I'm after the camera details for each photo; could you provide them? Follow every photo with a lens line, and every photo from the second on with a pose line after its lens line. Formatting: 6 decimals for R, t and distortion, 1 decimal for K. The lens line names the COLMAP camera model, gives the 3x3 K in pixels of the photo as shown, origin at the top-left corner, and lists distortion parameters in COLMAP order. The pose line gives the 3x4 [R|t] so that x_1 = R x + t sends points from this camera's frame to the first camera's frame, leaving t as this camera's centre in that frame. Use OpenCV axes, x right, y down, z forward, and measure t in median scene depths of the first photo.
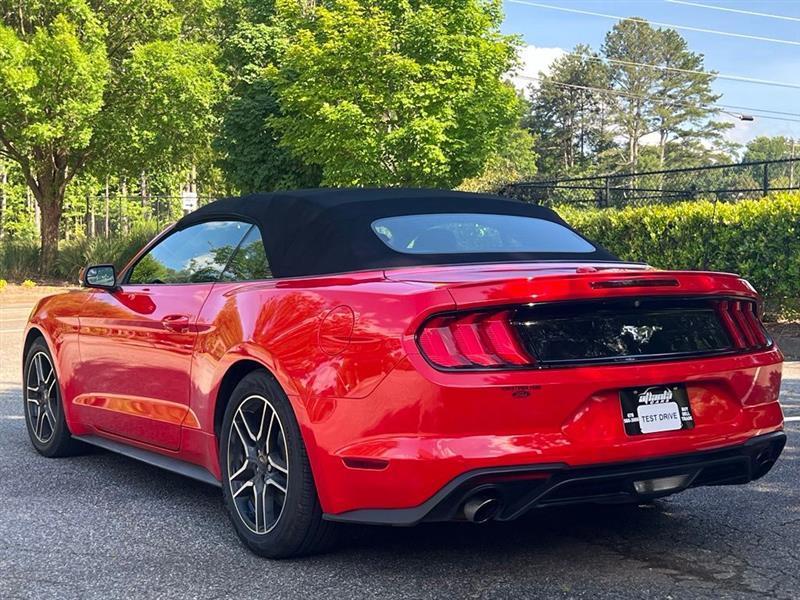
lens RADIAL K [[1284.0, 0, 400.0], [0, 1284.0, 300.0], [0, 0, 1]] dist [0.125664, -0.282377]
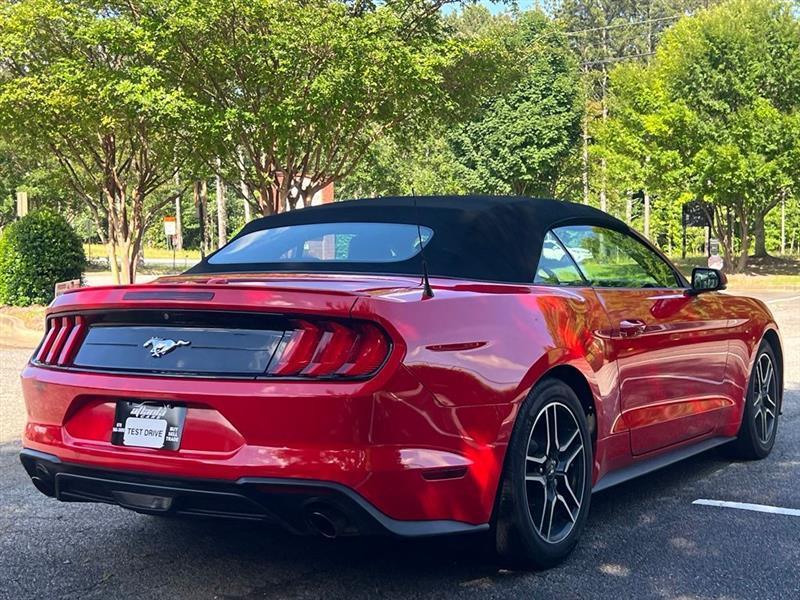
lens RADIAL K [[1202.6, 0, 381.6], [0, 1202.6, 299.8], [0, 0, 1]] dist [0.088828, -0.117203]
pose [[0.390572, 0.035276, -0.919896, 0.328112], [-0.031094, 0.999201, 0.025115, -0.011349], [0.920047, 0.018794, 0.391357, 0.237400]]
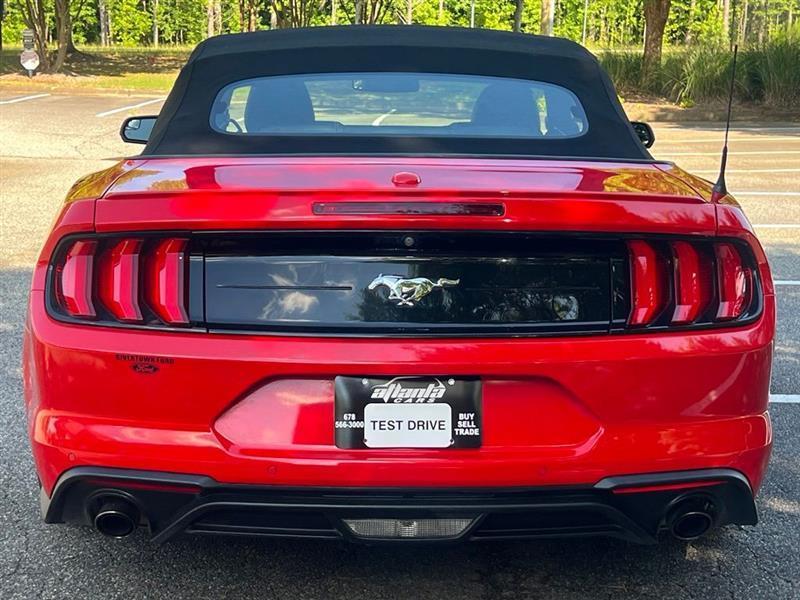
lens RADIAL K [[1406.3, 0, 400.0], [0, 1406.3, 300.0], [0, 0, 1]] dist [0.143120, 0.019744]
pose [[0.855929, 0.112242, -0.504765, 0.158849], [-0.043016, 0.988230, 0.146805, -0.020816], [0.515302, -0.103942, 0.850682, 0.123511]]
